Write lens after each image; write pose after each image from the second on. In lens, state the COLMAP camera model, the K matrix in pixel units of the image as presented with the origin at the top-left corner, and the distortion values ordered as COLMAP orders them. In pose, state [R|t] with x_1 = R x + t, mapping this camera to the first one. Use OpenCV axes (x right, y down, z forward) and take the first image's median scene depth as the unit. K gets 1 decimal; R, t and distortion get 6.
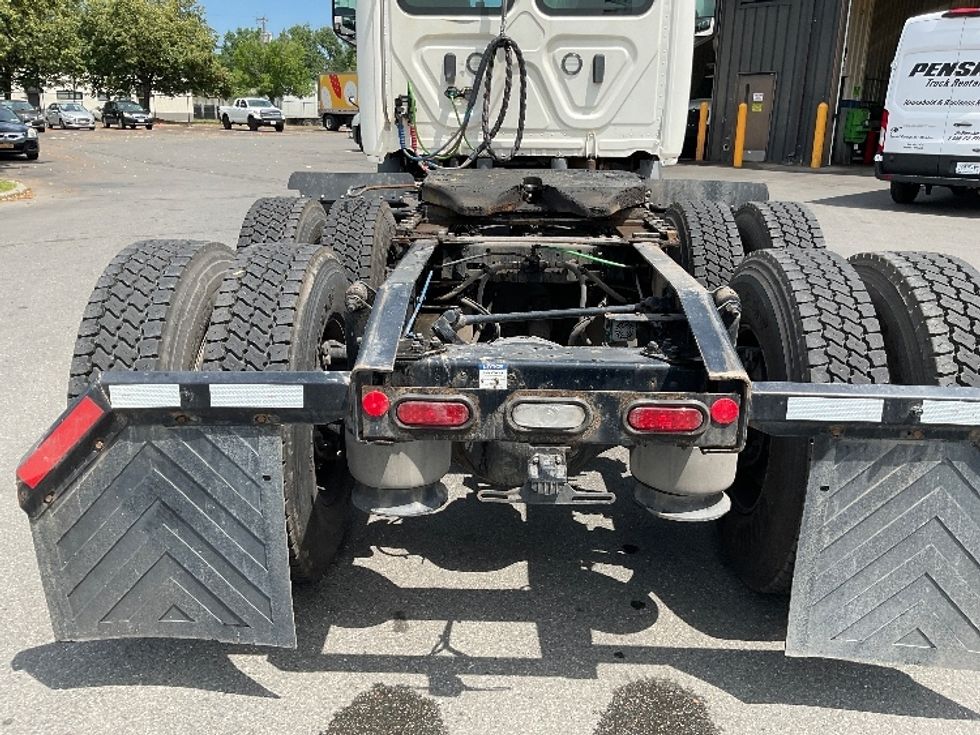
lens RADIAL K [[821.6, 0, 489.7], [0, 821.6, 378.4], [0, 0, 1]] dist [0.049275, -0.098328]
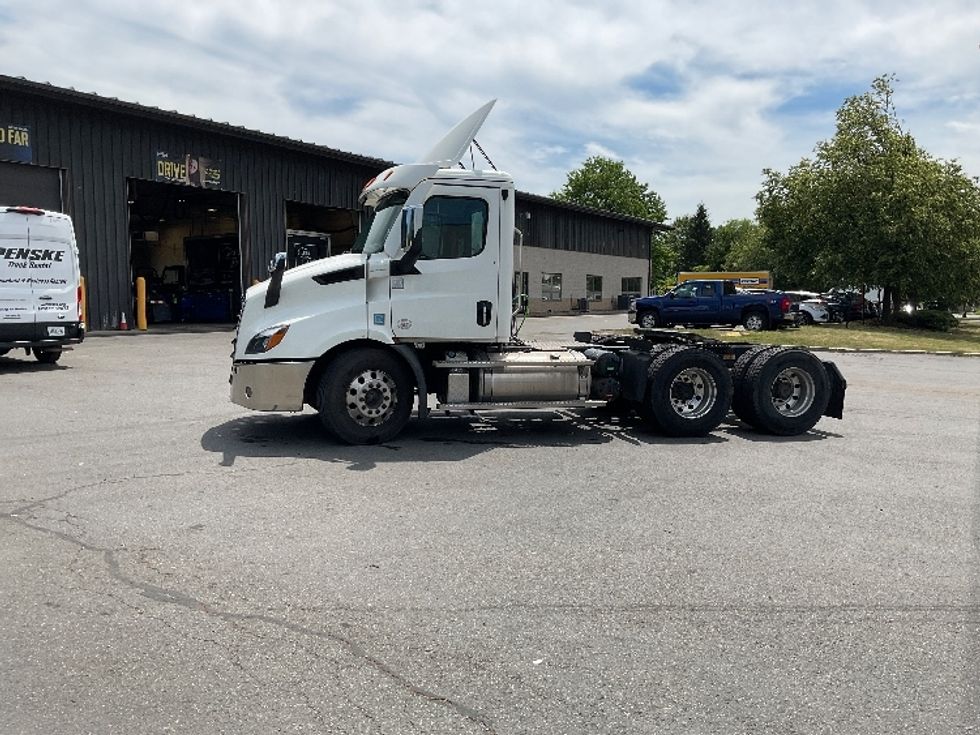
lens RADIAL K [[821.6, 0, 489.7], [0, 821.6, 378.4], [0, 0, 1]] dist [0.049275, -0.098328]
pose [[-0.291031, -0.115725, 0.949689, -1.641147], [0.268336, 0.942939, 0.197134, -0.523532], [-0.918312, 0.312208, -0.243371, 1.464518]]
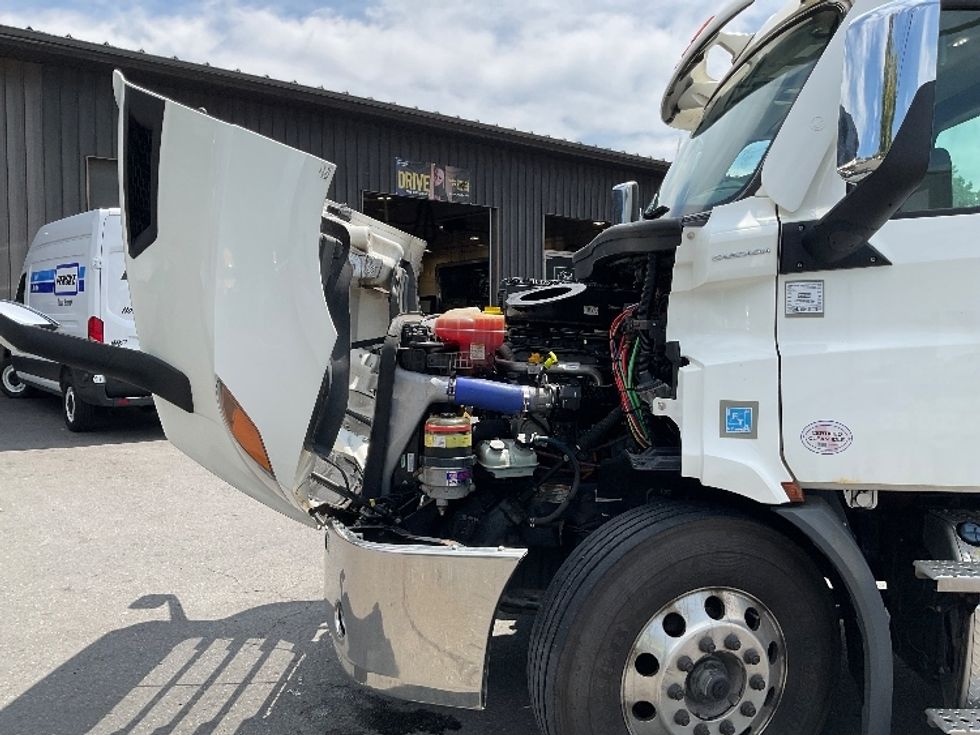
lens RADIAL K [[816.1, 0, 490.0], [0, 816.1, 367.5], [0, 0, 1]] dist [0.070602, -0.141902]
pose [[0.025020, -0.070113, 0.997225, -0.600801], [0.290478, 0.955008, 0.059857, -0.476781], [-0.956554, 0.288175, 0.044261, 1.352544]]
